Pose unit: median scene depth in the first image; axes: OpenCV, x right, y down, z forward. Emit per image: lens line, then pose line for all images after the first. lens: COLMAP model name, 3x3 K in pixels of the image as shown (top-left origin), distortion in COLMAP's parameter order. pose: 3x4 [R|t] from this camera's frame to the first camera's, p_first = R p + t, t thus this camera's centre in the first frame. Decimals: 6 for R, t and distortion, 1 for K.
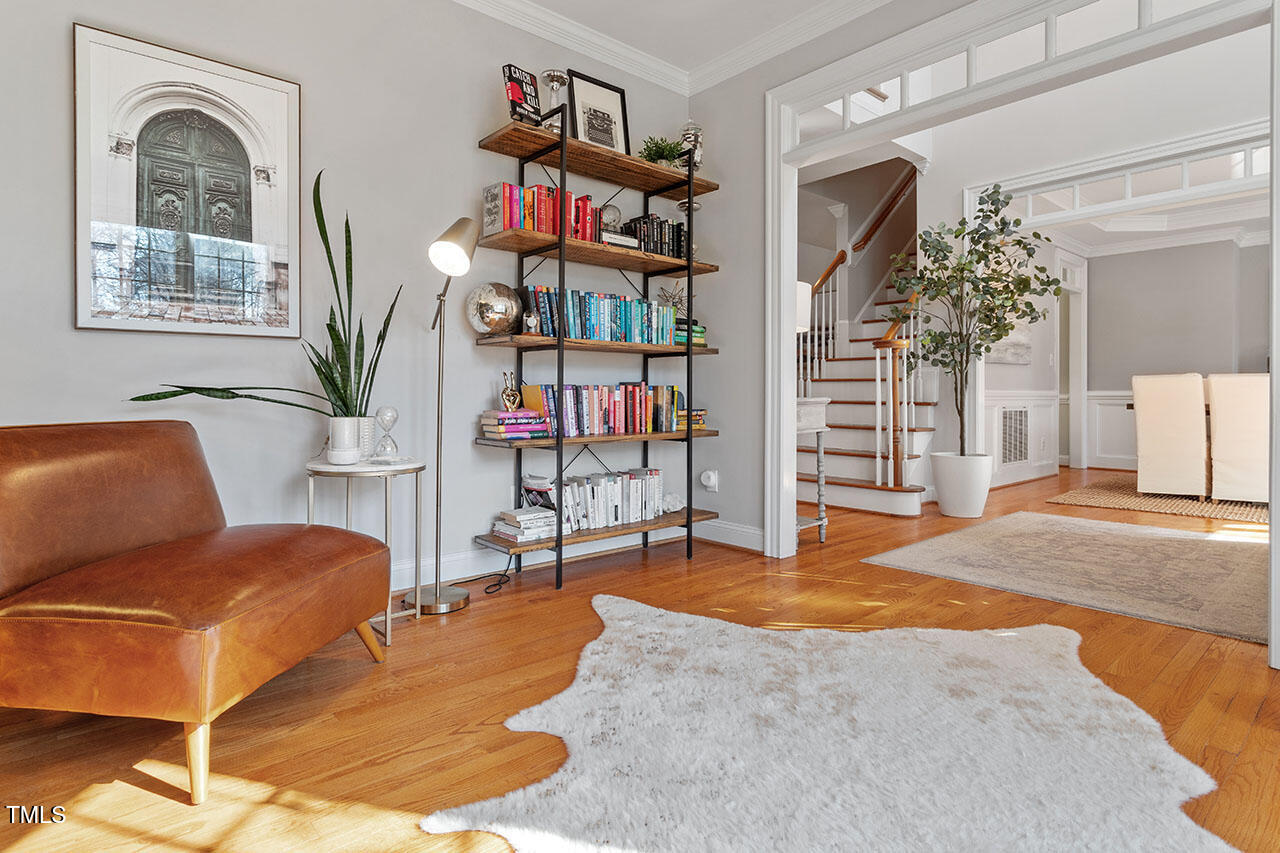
lens RADIAL K [[651.9, 0, 651.9], [0, 651.9, 391.2], [0, 0, 1]] dist [0.002824, 0.003052]
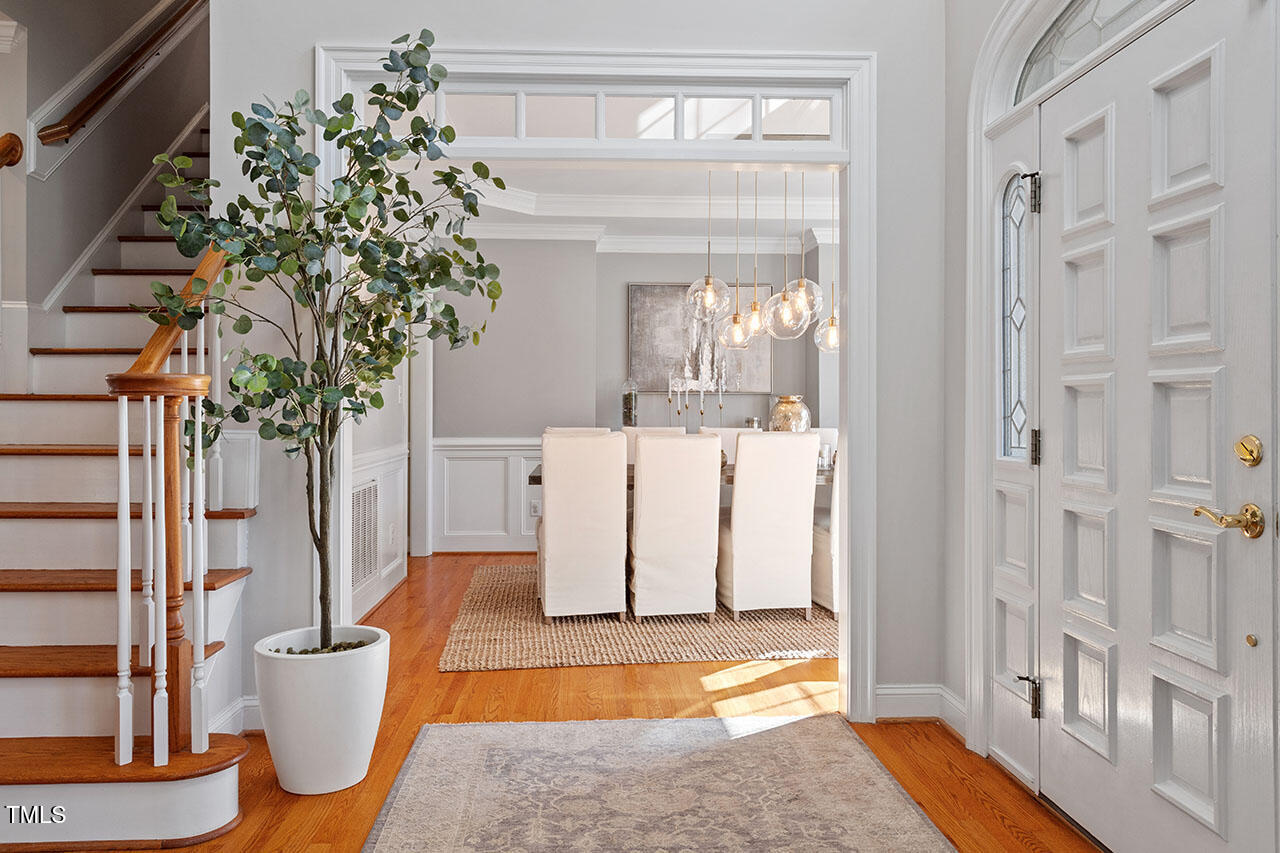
lens RADIAL K [[944.9, 0, 633.3], [0, 944.9, 416.1], [0, 0, 1]] dist [0.001976, 0.002083]
pose [[0.644839, -0.001317, 0.764317, 0.118851], [-0.005729, 0.999962, 0.006557, -0.057271], [-0.764297, -0.008607, 0.644807, 0.421953]]
